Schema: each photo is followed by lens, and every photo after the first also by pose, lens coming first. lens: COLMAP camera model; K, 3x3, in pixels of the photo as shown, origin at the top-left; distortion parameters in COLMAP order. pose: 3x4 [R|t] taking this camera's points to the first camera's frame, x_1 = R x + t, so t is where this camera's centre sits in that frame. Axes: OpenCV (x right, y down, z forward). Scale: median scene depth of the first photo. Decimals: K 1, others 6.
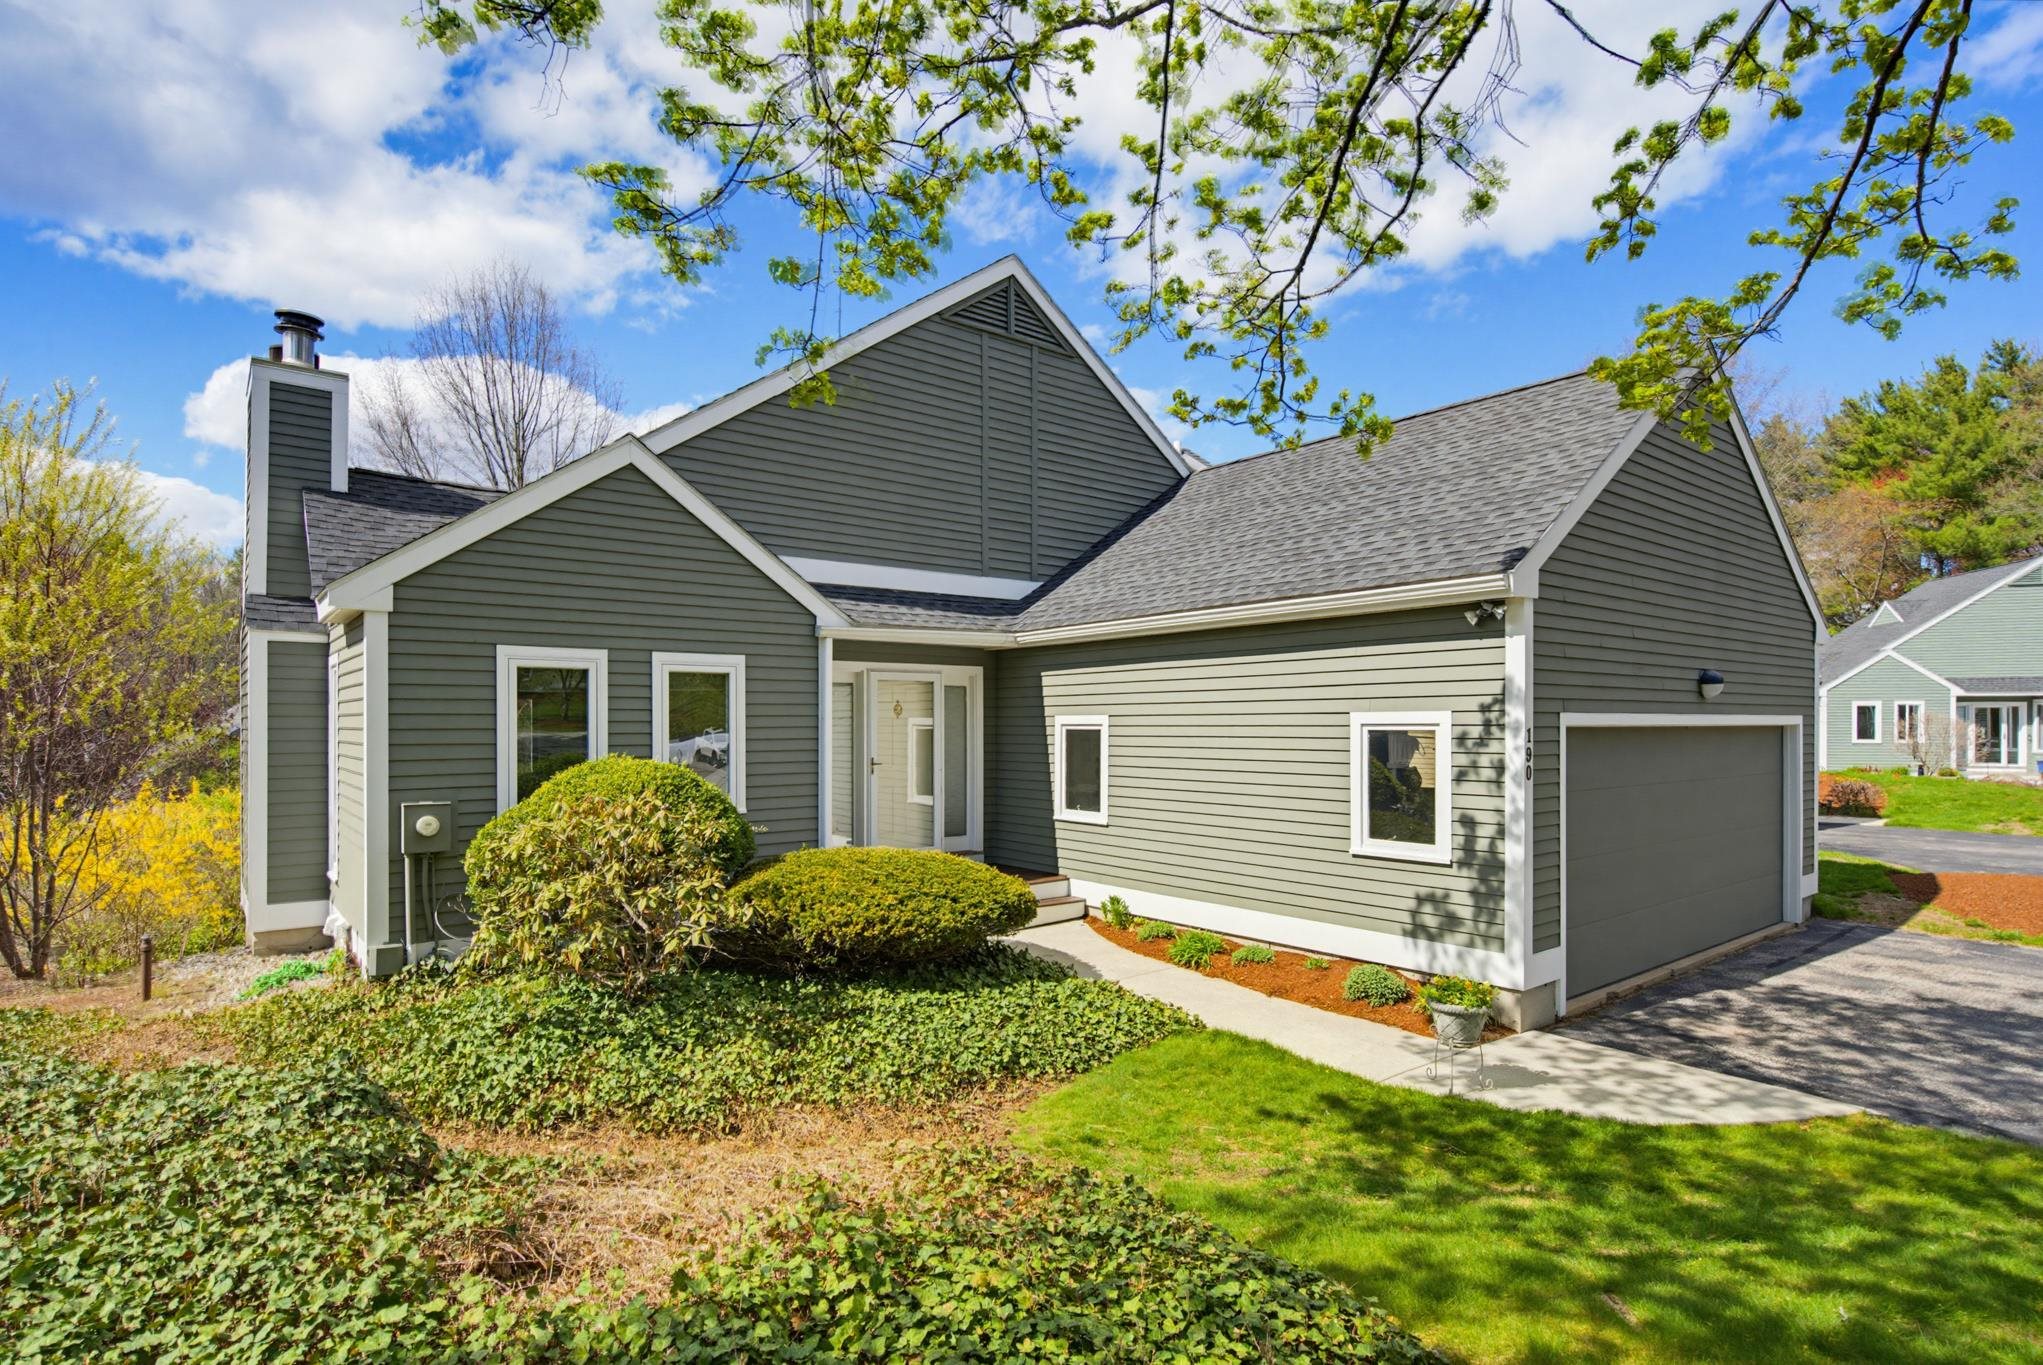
lens RADIAL K [[1001.3, 0, 1058.9], [0, 1001.3, 692.6], [0, 0, 1]] dist [0.019078, -0.000359]
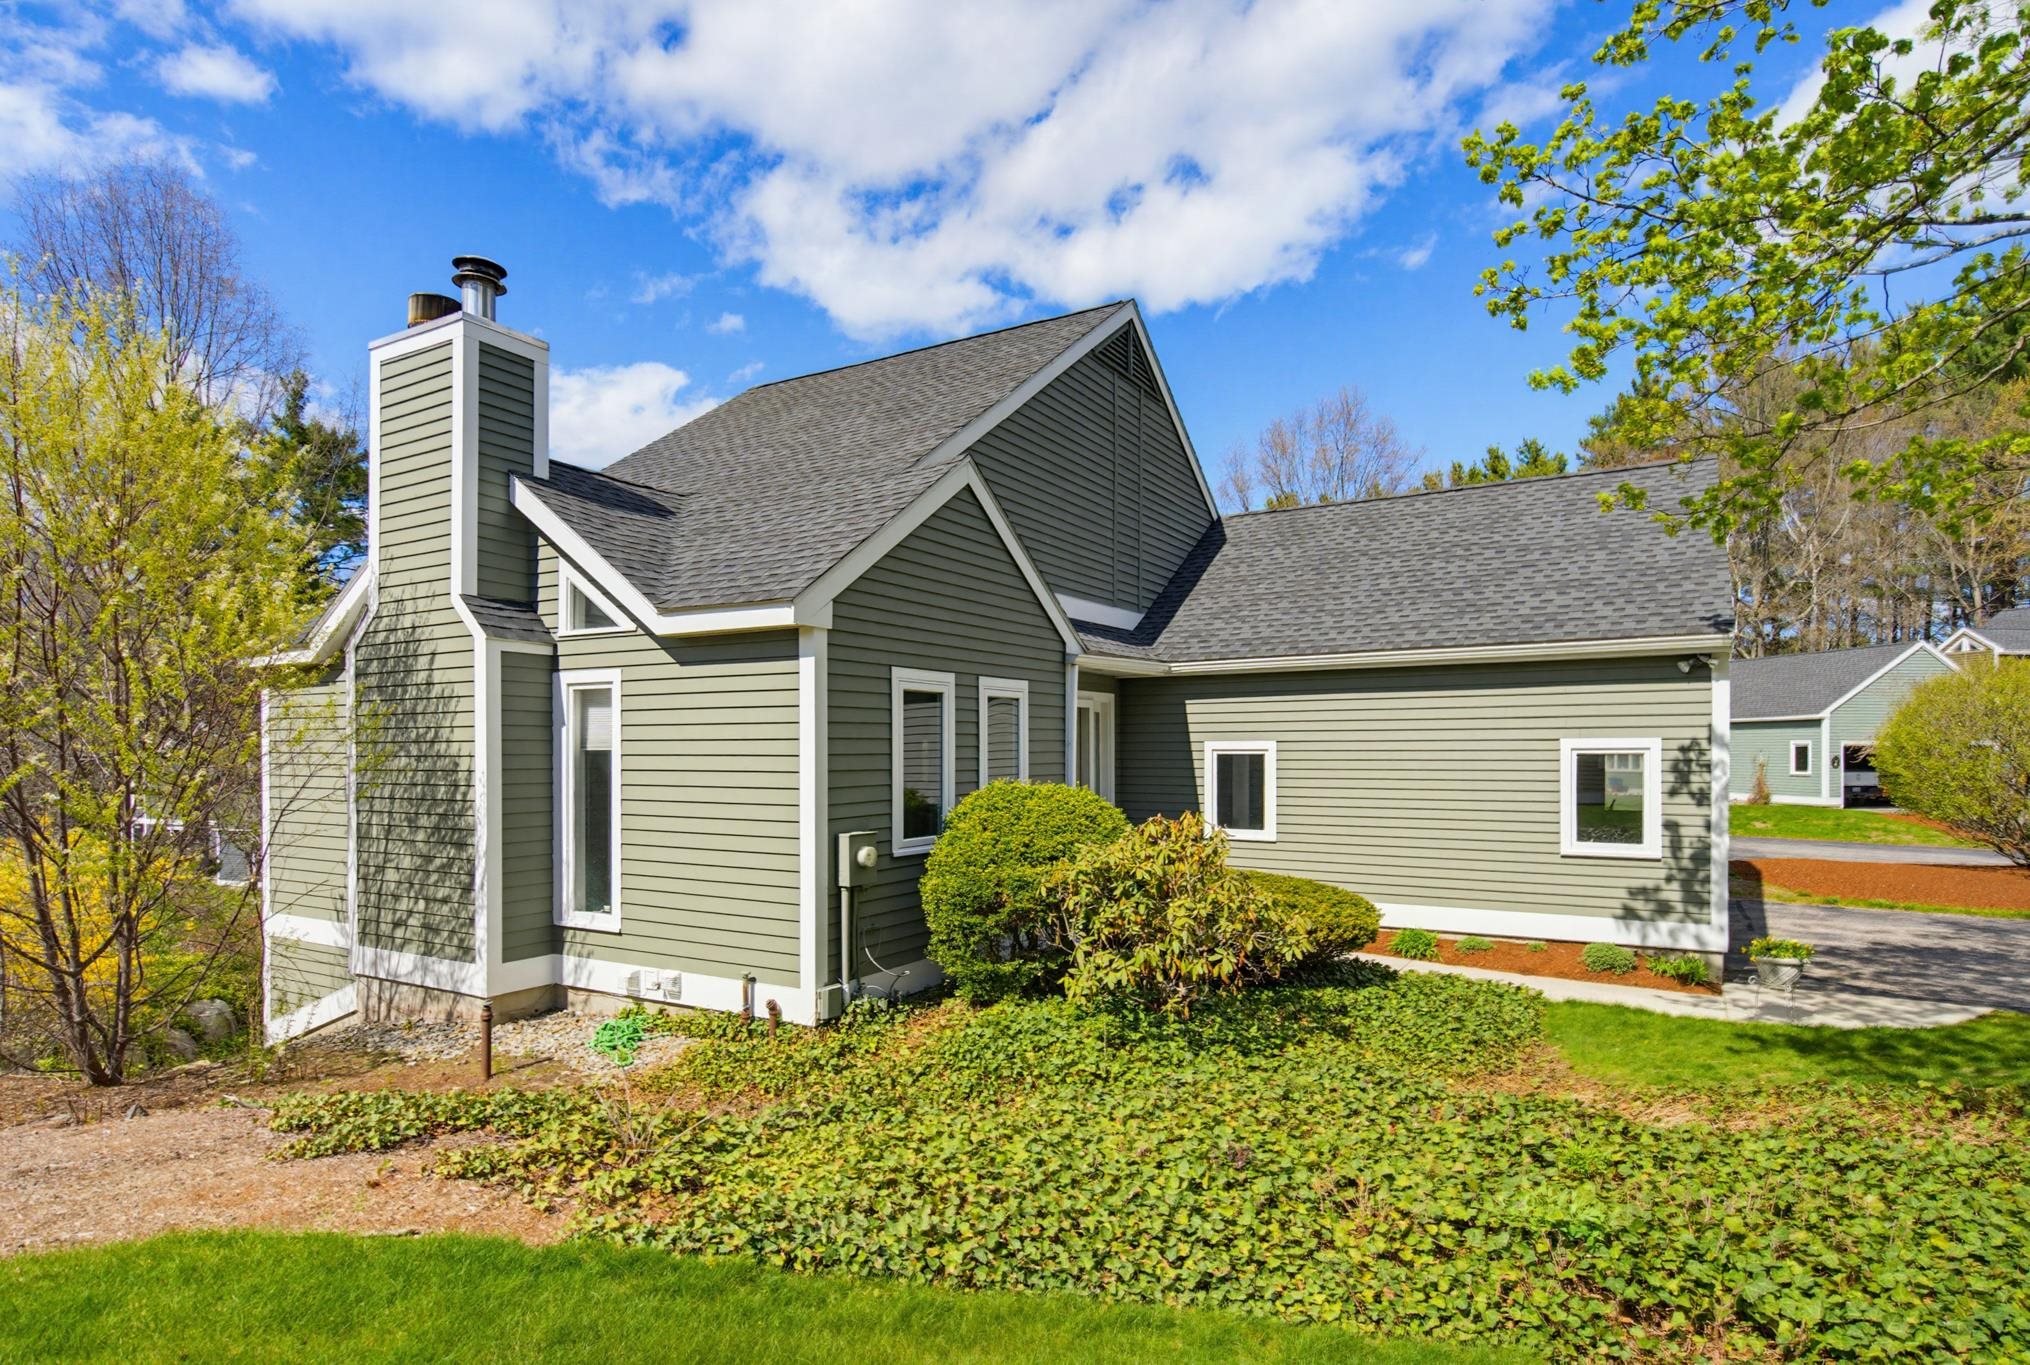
lens RADIAL K [[1041.8, 0, 1043.9], [0, 1041.8, 707.3], [0, 0, 1]] dist [0.021343, -0.001480]
pose [[0.937782, 0.013254, 0.346972, -0.663336], [-0.009839, 0.999884, -0.011602, 0.001418], [-0.347086, 0.007466, 0.937804, 0.018745]]
